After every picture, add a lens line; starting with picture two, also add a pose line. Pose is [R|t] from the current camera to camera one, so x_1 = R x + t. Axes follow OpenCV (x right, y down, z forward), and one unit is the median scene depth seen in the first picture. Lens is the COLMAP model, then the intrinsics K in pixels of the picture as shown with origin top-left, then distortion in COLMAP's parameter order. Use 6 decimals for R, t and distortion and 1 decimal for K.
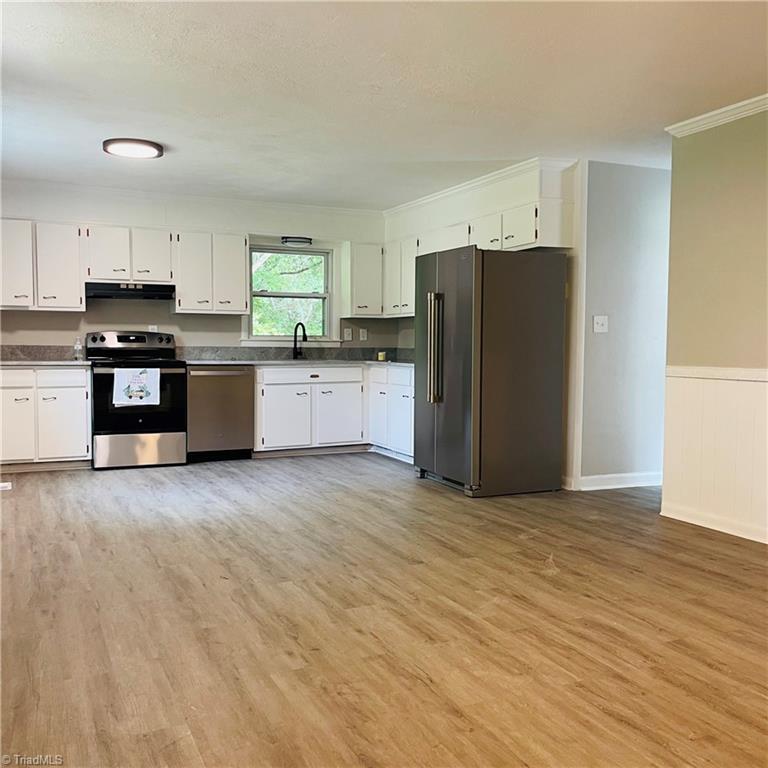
lens RADIAL K [[775.1, 0, 388.0], [0, 775.1, 384.8], [0, 0, 1]] dist [0.030095, 0.000000]
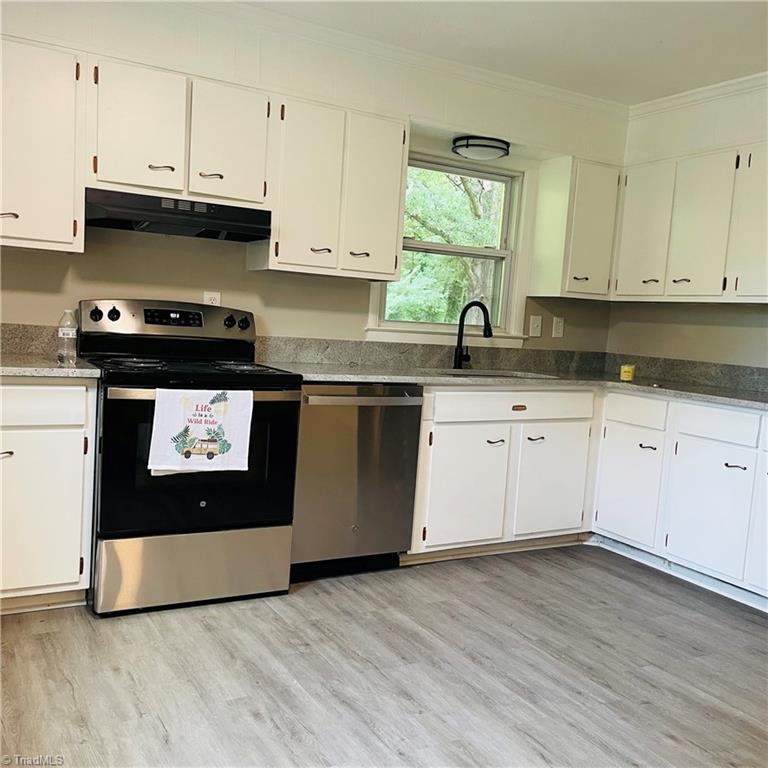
lens RADIAL K [[775.1, 0, 381.4], [0, 775.1, 378.7], [0, 0, 1]] dist [0.030095, 0.000000]
pose [[0.993424, 0.049533, 0.103225, -0.249382], [-0.052785, 0.998184, 0.029015, -0.042233], [-0.101600, -0.034273, 0.994235, 0.510277]]
